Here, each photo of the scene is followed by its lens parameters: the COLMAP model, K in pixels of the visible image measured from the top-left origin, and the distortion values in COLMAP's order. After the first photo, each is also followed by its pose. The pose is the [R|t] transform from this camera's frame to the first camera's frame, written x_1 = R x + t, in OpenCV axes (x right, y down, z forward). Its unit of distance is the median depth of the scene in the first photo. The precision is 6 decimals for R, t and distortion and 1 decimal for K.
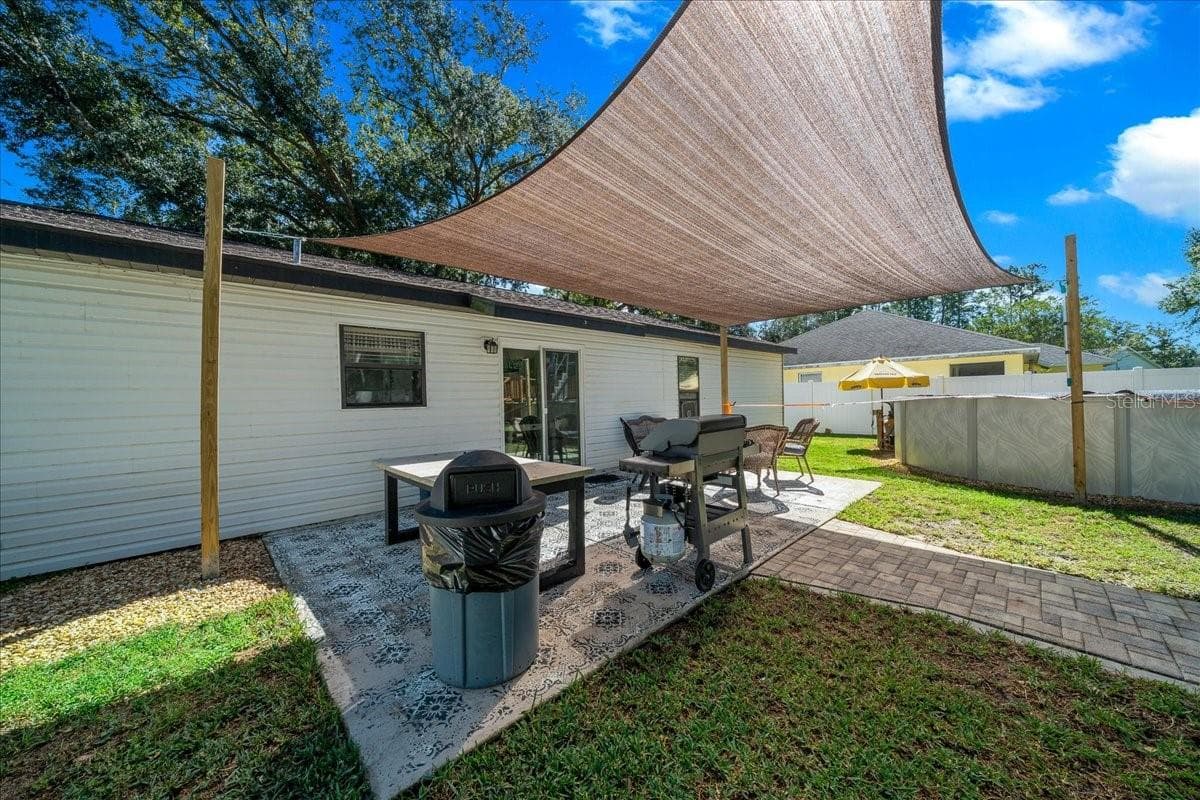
lens RADIAL K [[414.9, 0, 598.1], [0, 414.9, 403.5], [0, 0, 1]] dist [-0.000900, -0.000071]
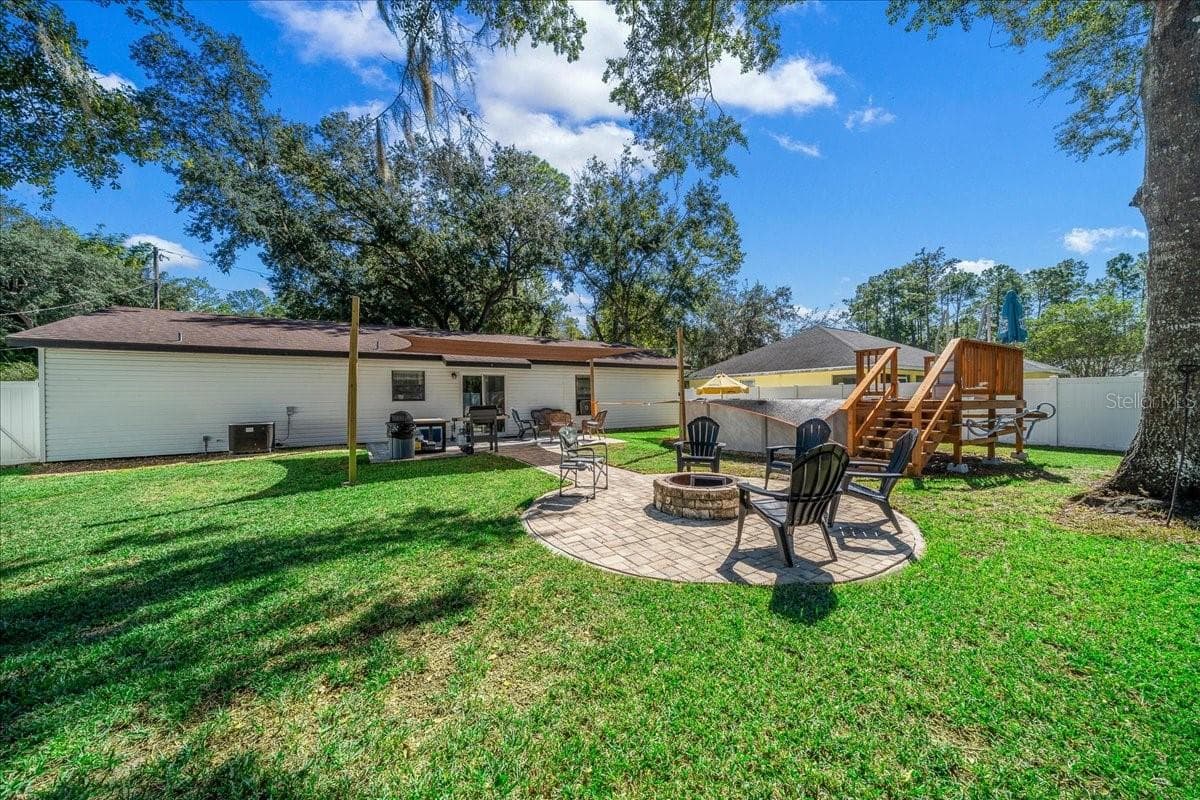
lens RADIAL K [[410.9, 0, 600.0], [0, 410.9, 400.0], [0, 0, 1]] dist [-0.004875, 0.000049]
pose [[0.977102, 0.015745, -0.212190, 0.890651], [-0.015916, 0.999873, 0.000904, -0.013427], [0.212177, 0.002494, 0.977228, -0.929632]]
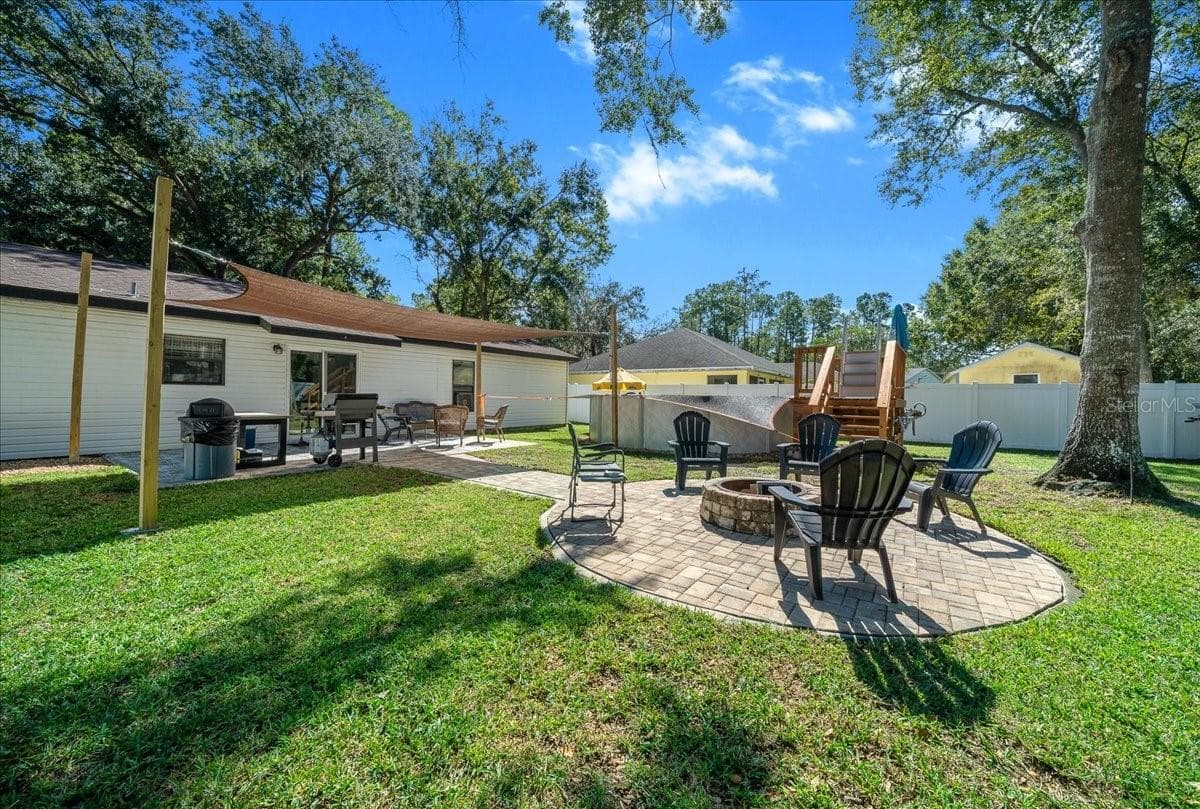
lens RADIAL K [[442.1, 0, 602.6], [0, 442.1, 397.6], [0, 0, 1]] dist [-0.001957, 0.000043]
pose [[0.980206, 0.038166, 0.194268, 0.533058], [-0.036366, 0.999256, -0.012824, 0.017642], [-0.194613, 0.005506, 0.980865, -0.742217]]
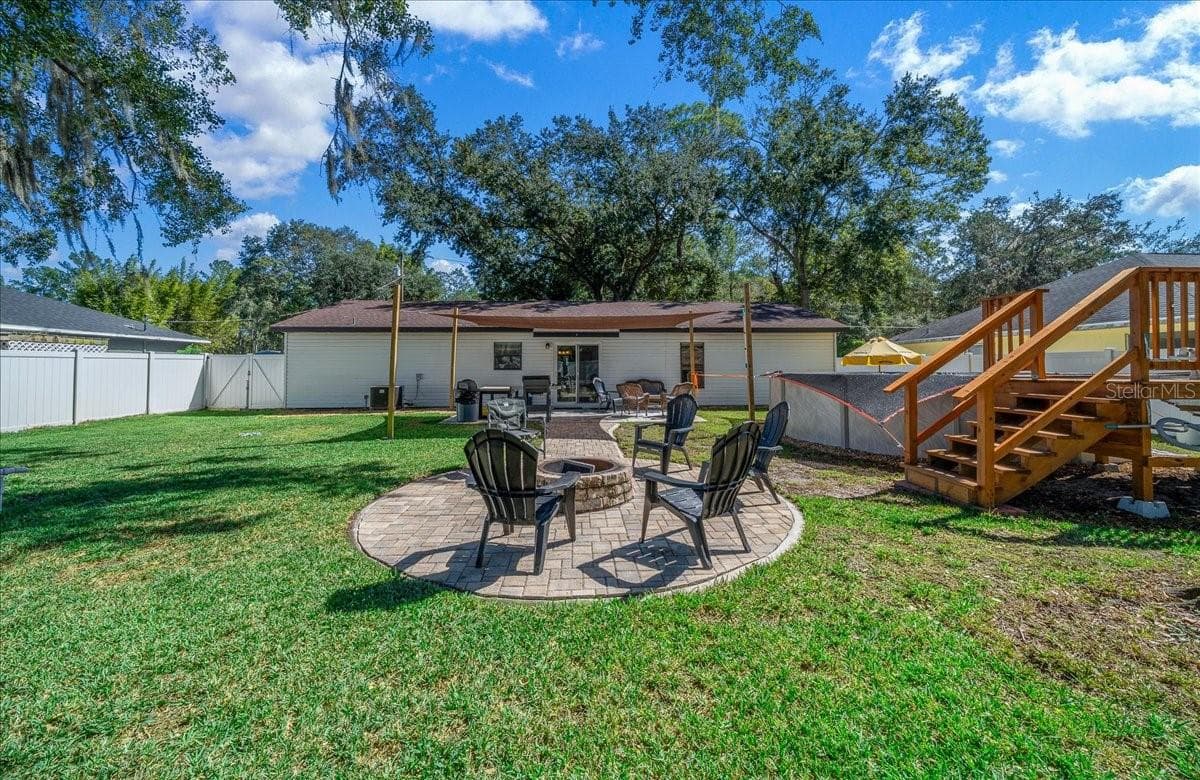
lens RADIAL K [[451.3, 0, 594.4], [0, 451.3, 352.9], [0, 0, 1]] dist [-0.000289, -0.000010]
pose [[0.748779, 0.001877, -0.662817, 1.444005], [-0.024044, 0.999415, -0.024332, -0.033704], [0.662383, 0.034156, 0.748386, -0.667547]]
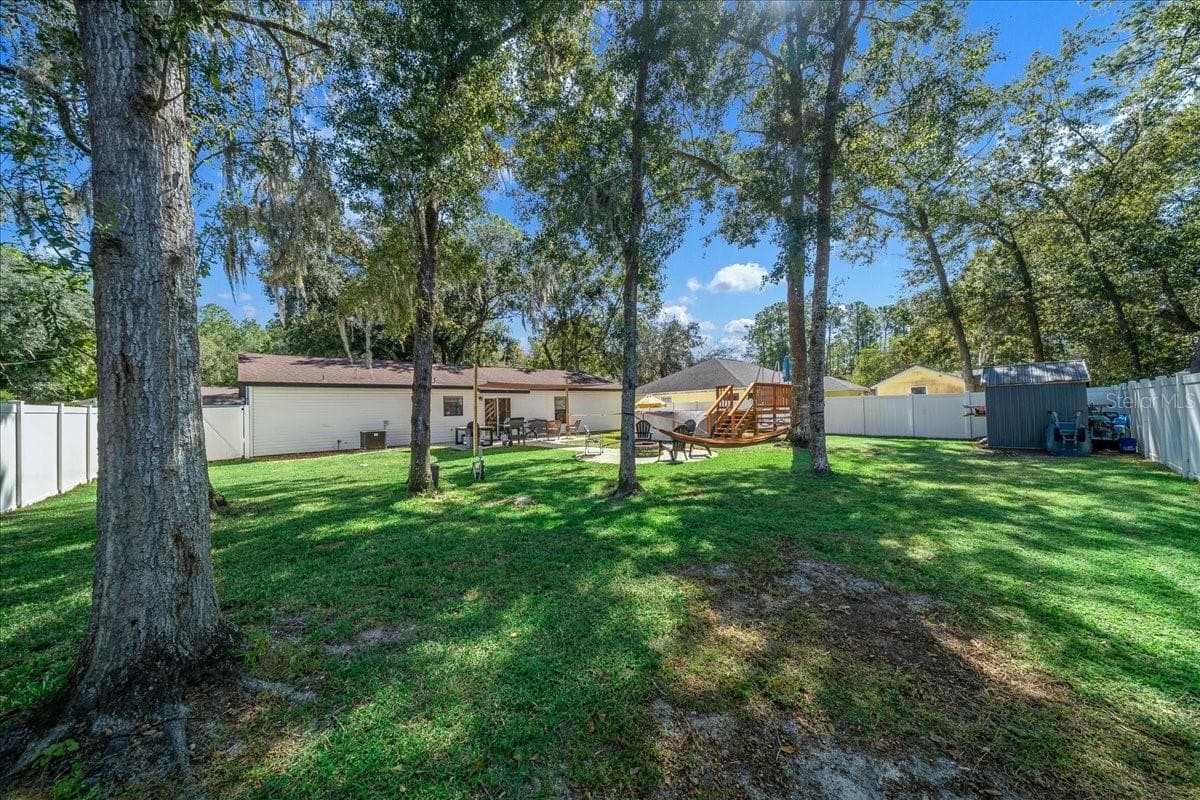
lens RADIAL K [[414.9, 0, 598.1], [0, 414.9, 403.5], [0, 0, 1]] dist [-0.000900, -0.000071]
pose [[0.999112, -0.001460, -0.042111, 0.772201], [0.000522, 0.999752, -0.022282, -0.014365], [0.042133, 0.022240, 0.998864, -2.160334]]
